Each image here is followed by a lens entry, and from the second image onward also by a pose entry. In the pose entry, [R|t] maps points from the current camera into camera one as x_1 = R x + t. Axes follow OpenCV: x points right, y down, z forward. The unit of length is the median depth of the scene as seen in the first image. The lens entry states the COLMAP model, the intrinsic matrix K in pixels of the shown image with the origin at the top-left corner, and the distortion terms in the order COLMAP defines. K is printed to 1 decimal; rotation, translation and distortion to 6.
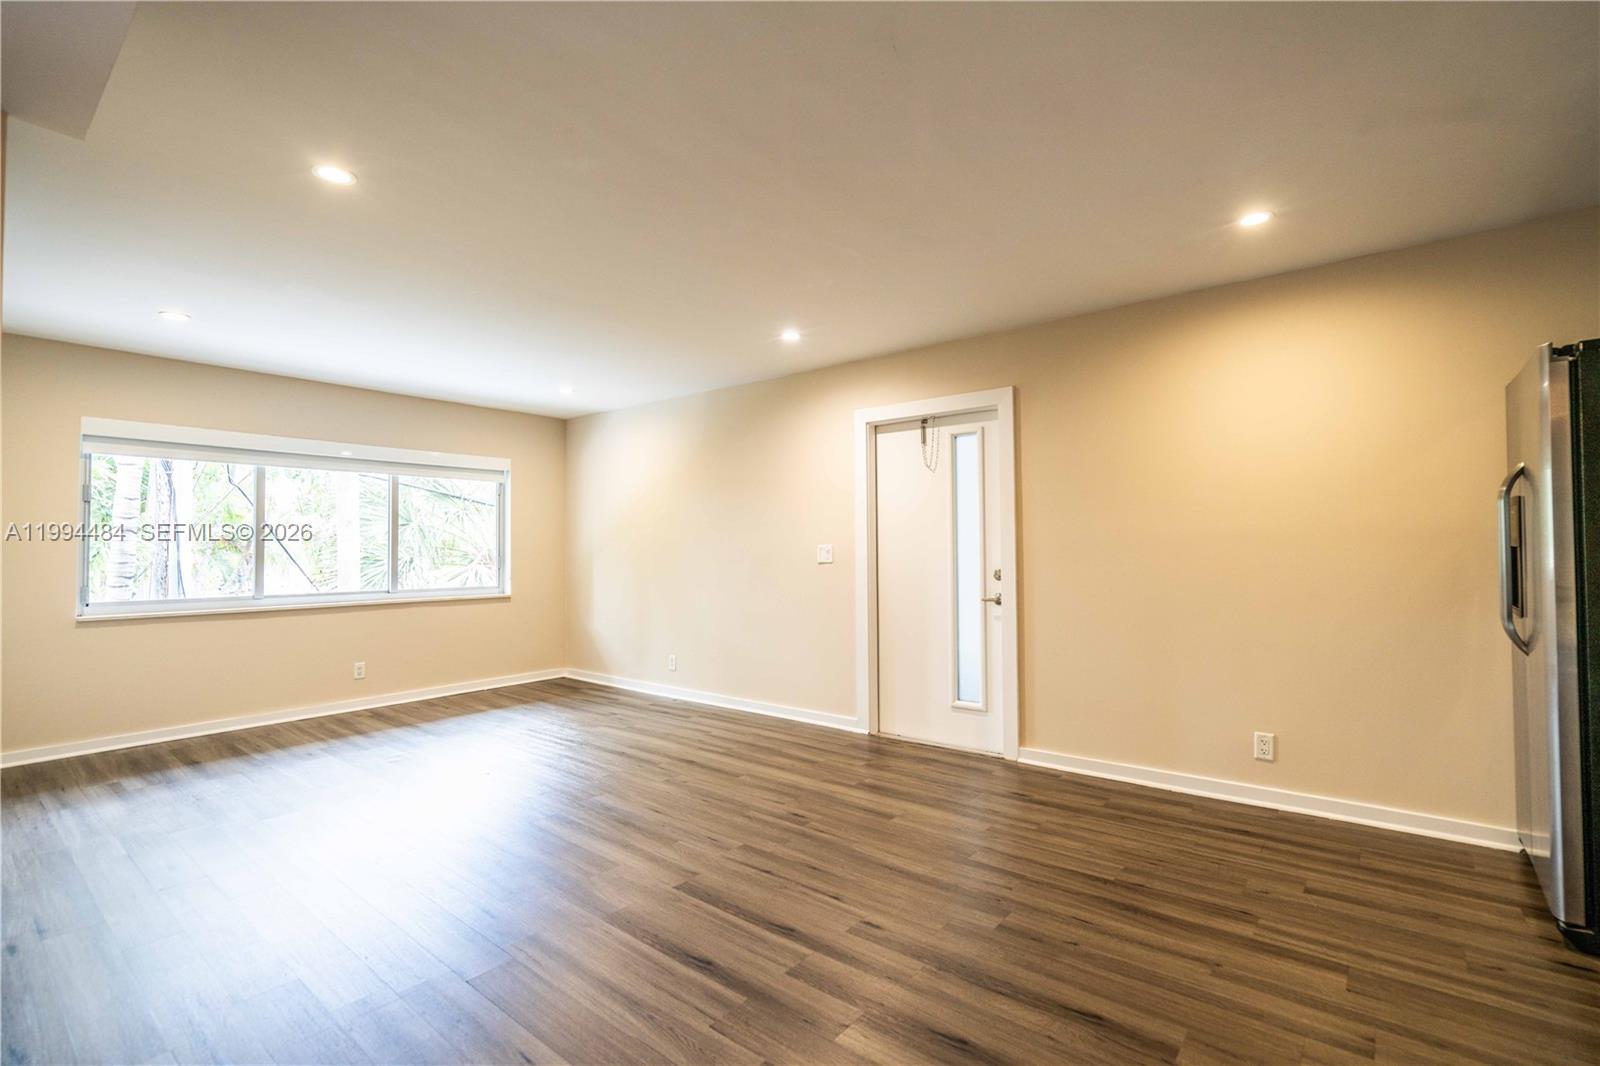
lens RADIAL K [[726.1, 0, 805.4], [0, 726.1, 536.1], [0, 0, 1]] dist [0.002044, 0.000154]
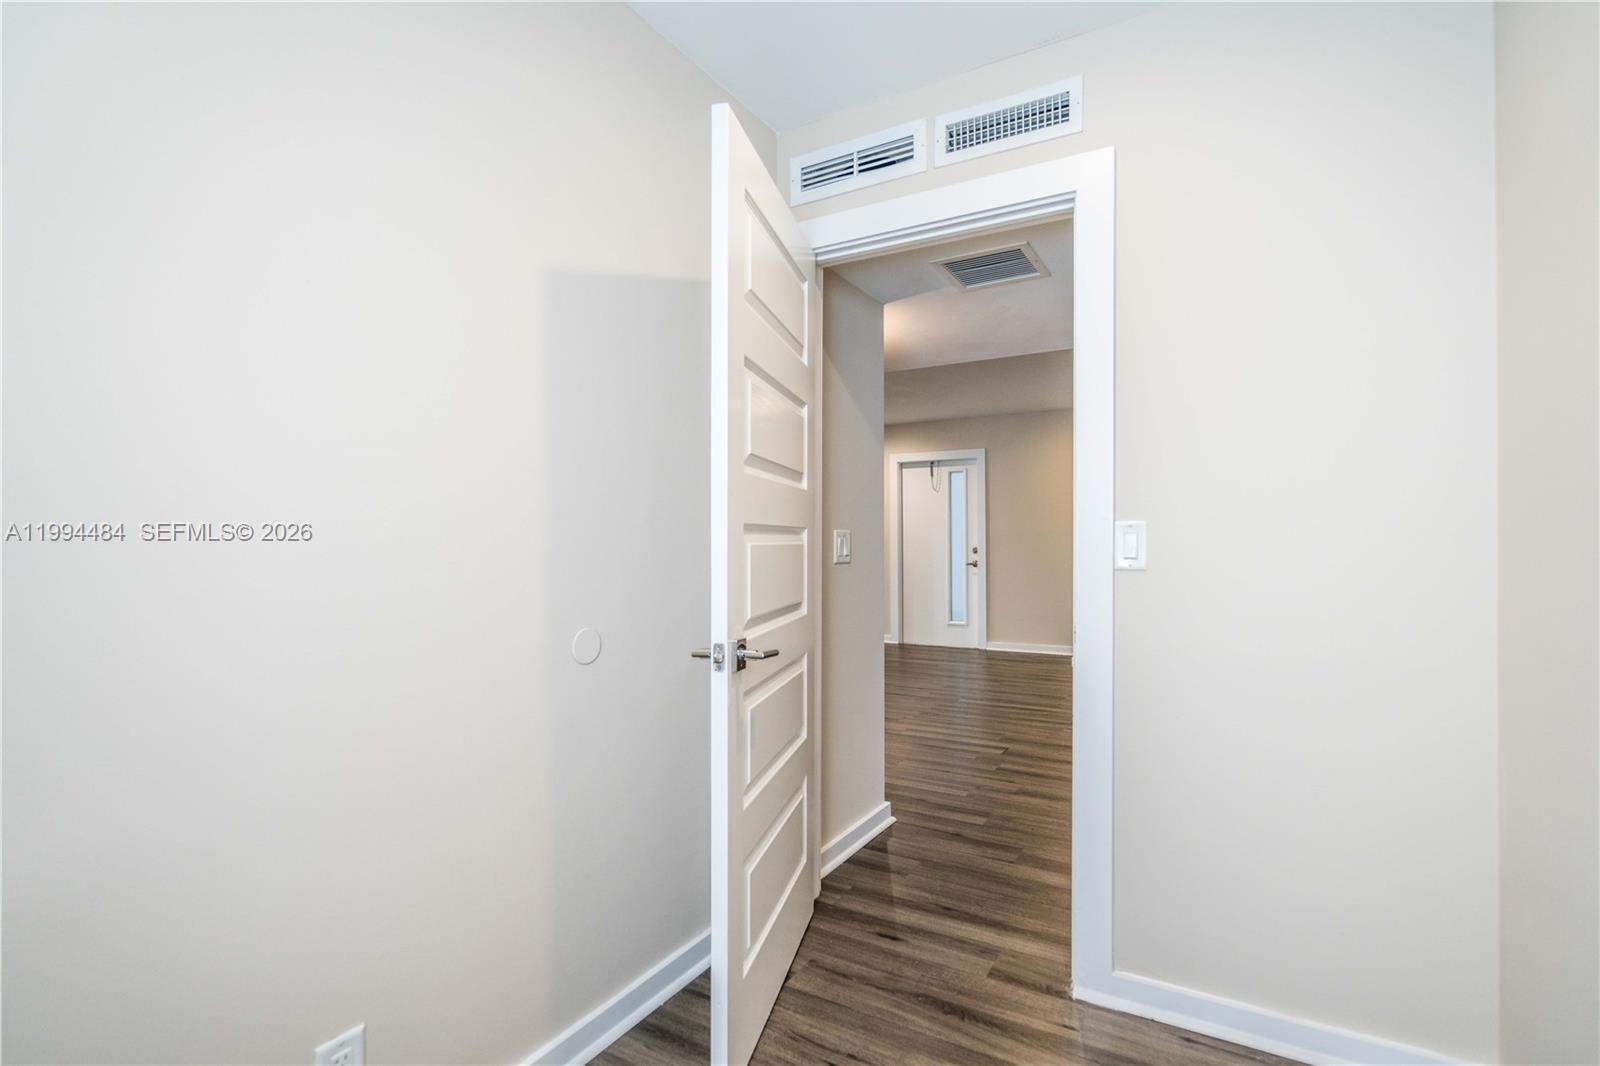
lens RADIAL K [[753.7, 0, 803.5], [0, 753.7, 532.0], [0, 0, 1]] dist [-0.002064, 0.000107]
pose [[0.991167, 0.002047, 0.132600, -0.446058], [-0.003468, 0.999939, 0.010481, -0.012029], [-0.132571, -0.010848, 0.991114, -0.883901]]
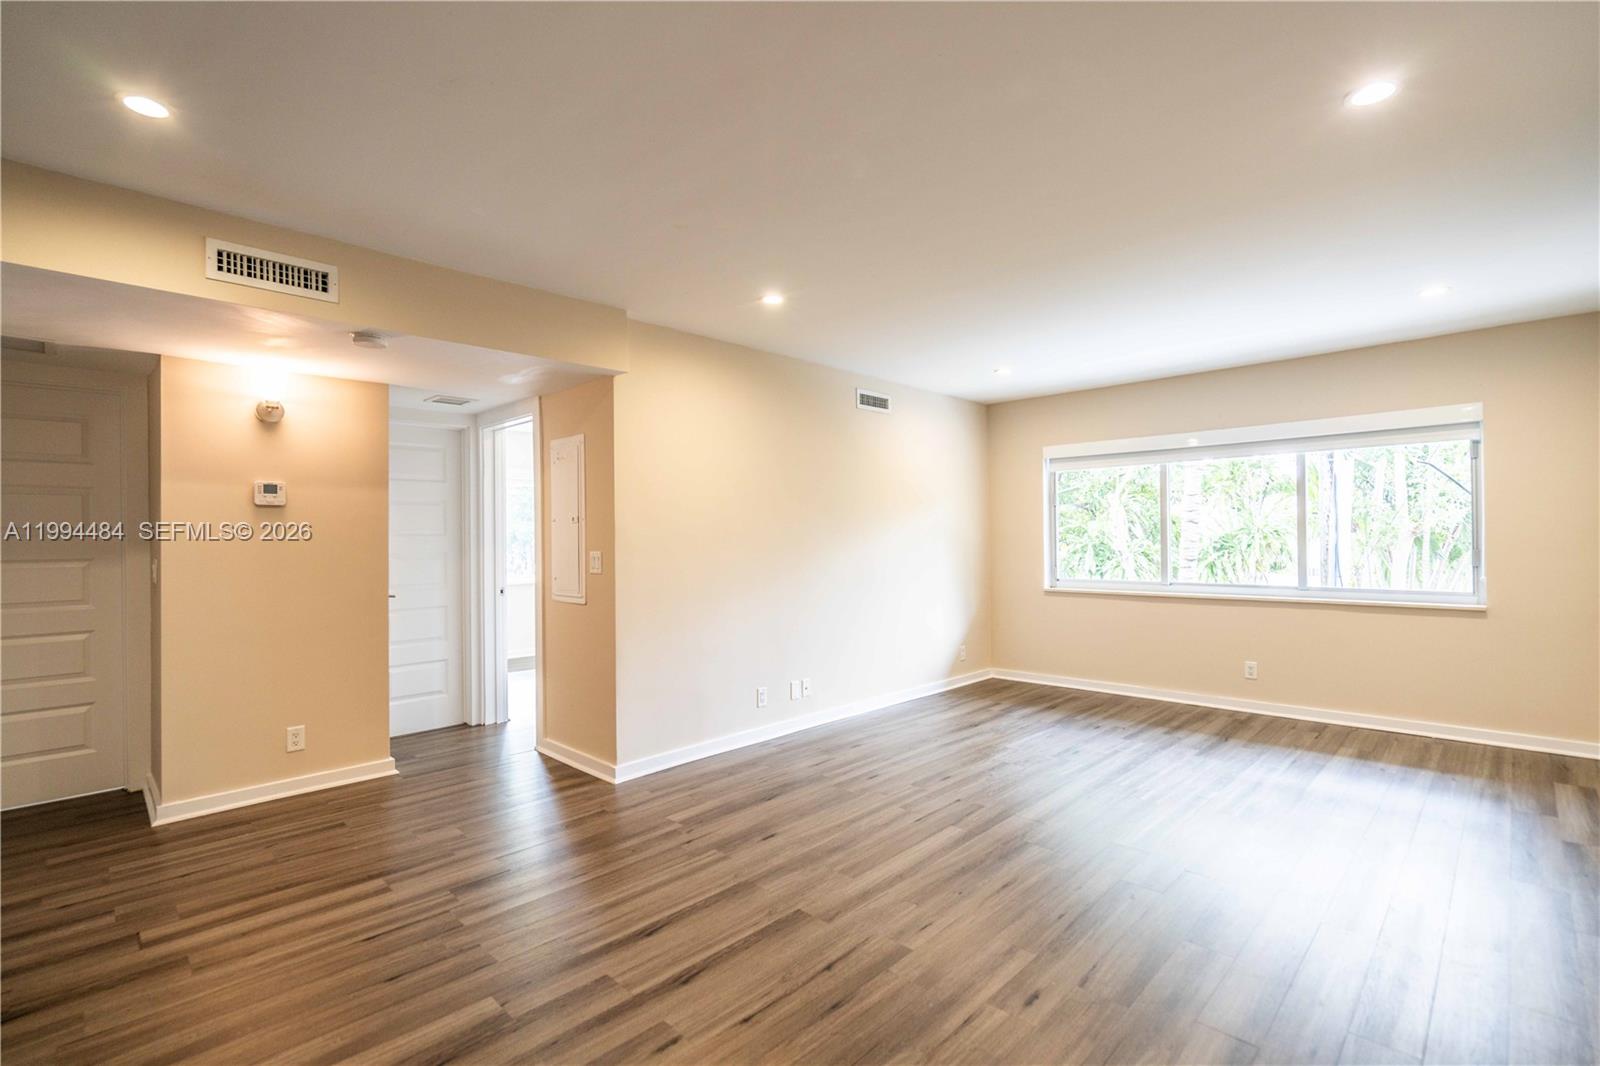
lens RADIAL K [[722.7, 0, 797.7], [0, 722.7, 535.7], [0, 0, 1]] dist [-0.009409, 0.000717]
pose [[-0.100204, 0.002298, -0.994964, 0.501092], [0.029936, 0.999552, -0.000707, -0.004516], [0.994516, -0.029856, -0.100228, 0.729325]]
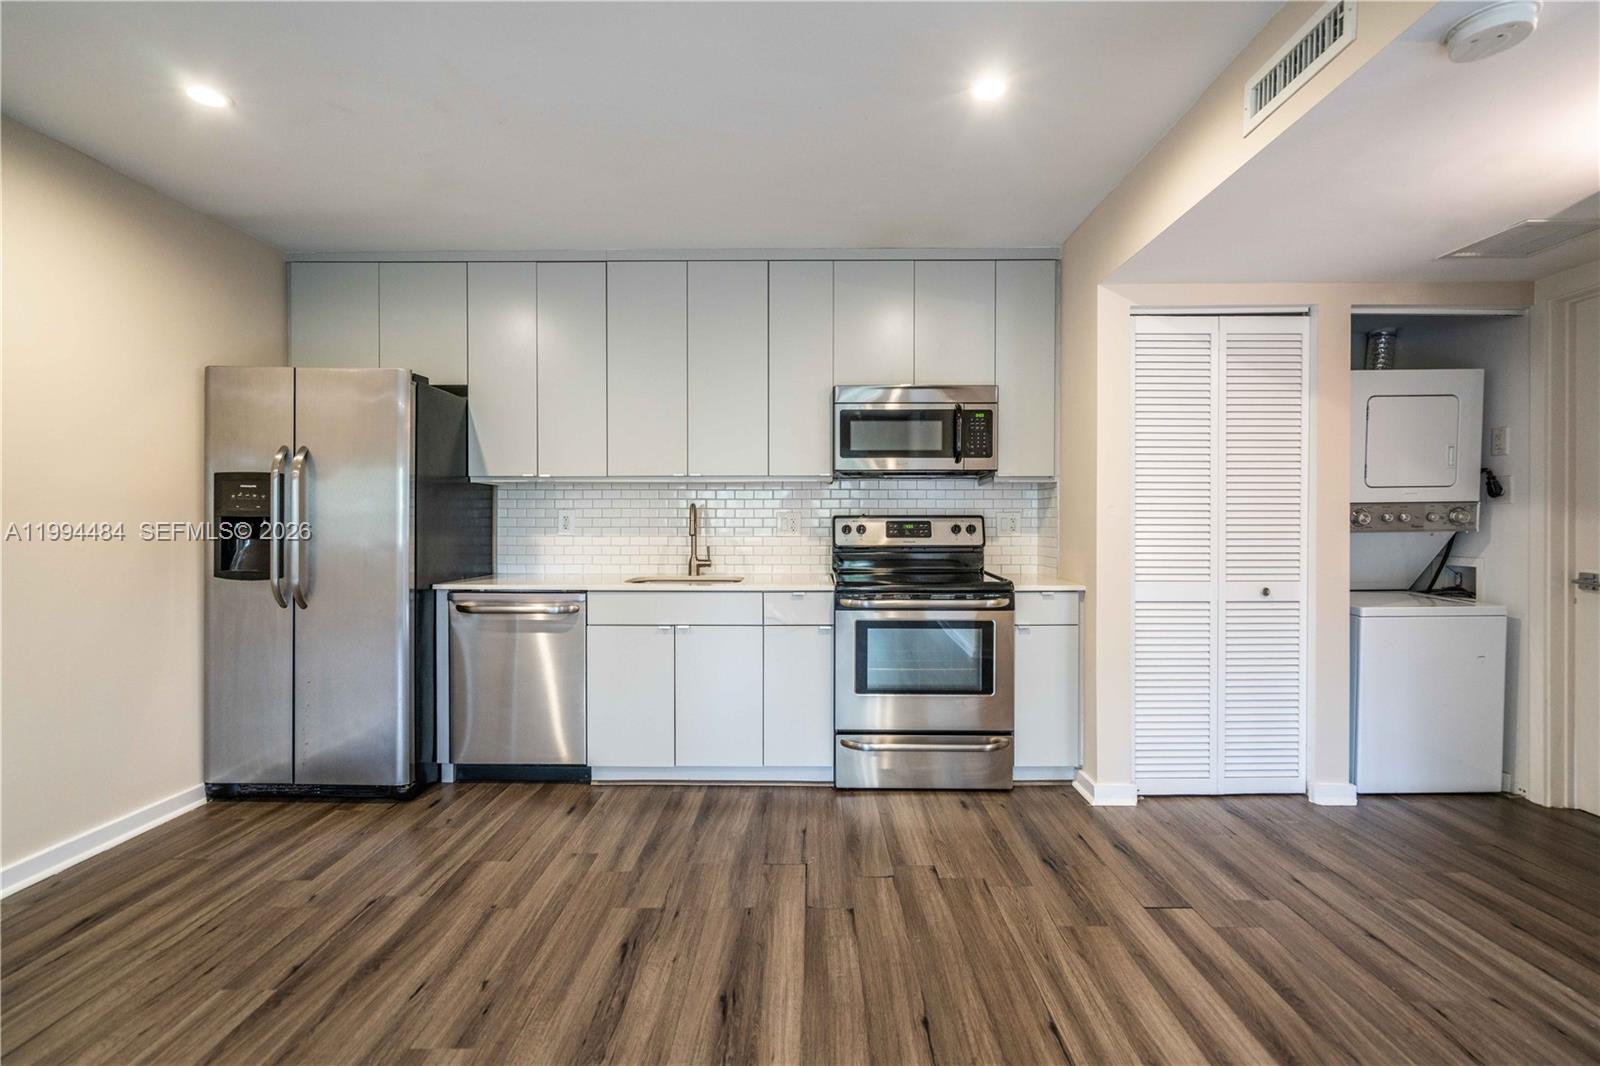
lens RADIAL K [[738.5, 0, 803.4], [0, 738.5, 531.9], [0, 0, 1]] dist [0.001432, 0.000450]
pose [[-0.623713, 0.000918, 0.781653, -0.292062], [-0.005634, 0.999968, -0.005669, 0.026253], [-0.781633, -0.007940, -0.623688, 0.699681]]
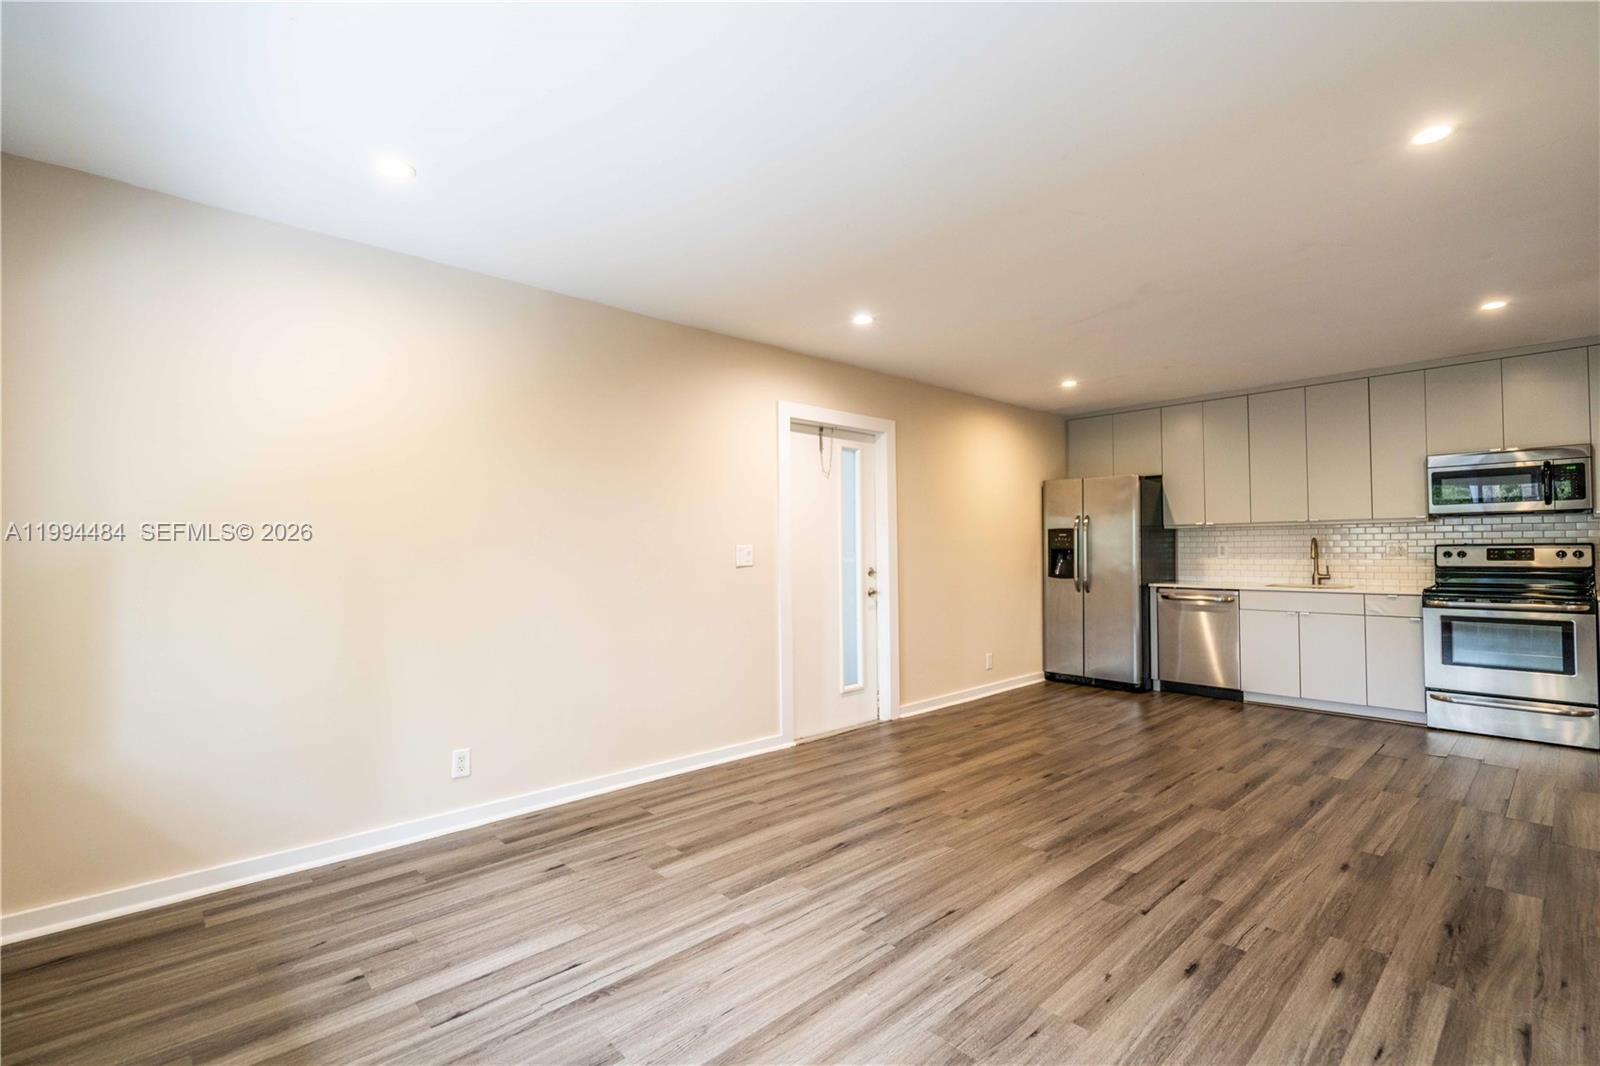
lens RADIAL K [[722.7, 0, 797.7], [0, 722.7, 535.7], [0, 0, 1]] dist [-0.009409, 0.000717]
pose [[0.145122, 0.029568, 0.988972, -1.013008], [-0.009137, 0.999551, -0.028544, 0.031122], [-0.989372, -0.004894, 0.145327, 1.021316]]
